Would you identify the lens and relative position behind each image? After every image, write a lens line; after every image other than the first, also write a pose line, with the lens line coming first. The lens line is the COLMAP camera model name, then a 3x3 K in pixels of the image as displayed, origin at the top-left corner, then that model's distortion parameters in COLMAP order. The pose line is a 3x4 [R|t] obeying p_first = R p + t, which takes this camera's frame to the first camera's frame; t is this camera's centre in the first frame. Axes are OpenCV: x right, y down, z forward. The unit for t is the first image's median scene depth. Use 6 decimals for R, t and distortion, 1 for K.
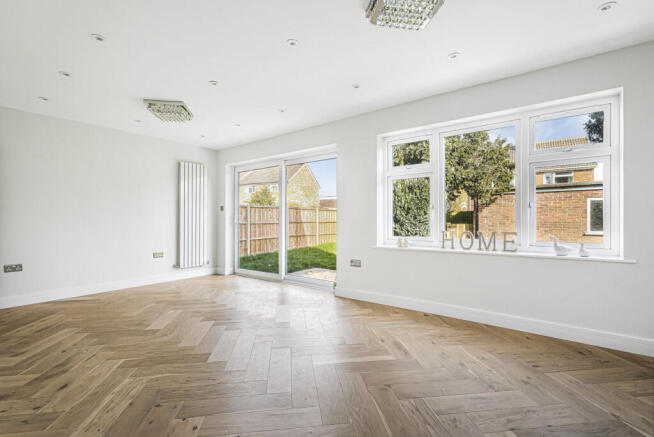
lens RADIAL K [[293.9, 0, 329.0], [0, 293.9, 218.1], [0, 0, 1]] dist [-0.001452, 0.000403]
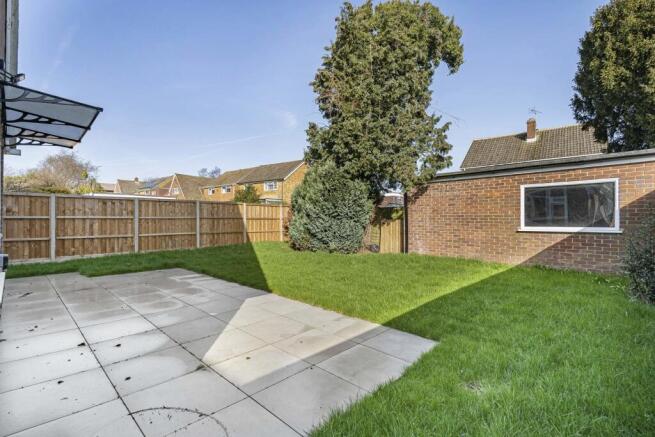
lens RADIAL K [[294.4, 0, 326.9], [0, 294.4, 220.3], [0, 0, 1]] dist [-0.001452, 0.000403]
pose [[0.994848, -0.000578, -0.101373, 0.400829], [0.001091, 0.999987, 0.005009, 0.020260], [0.101369, -0.005094, 0.994836, 0.154470]]
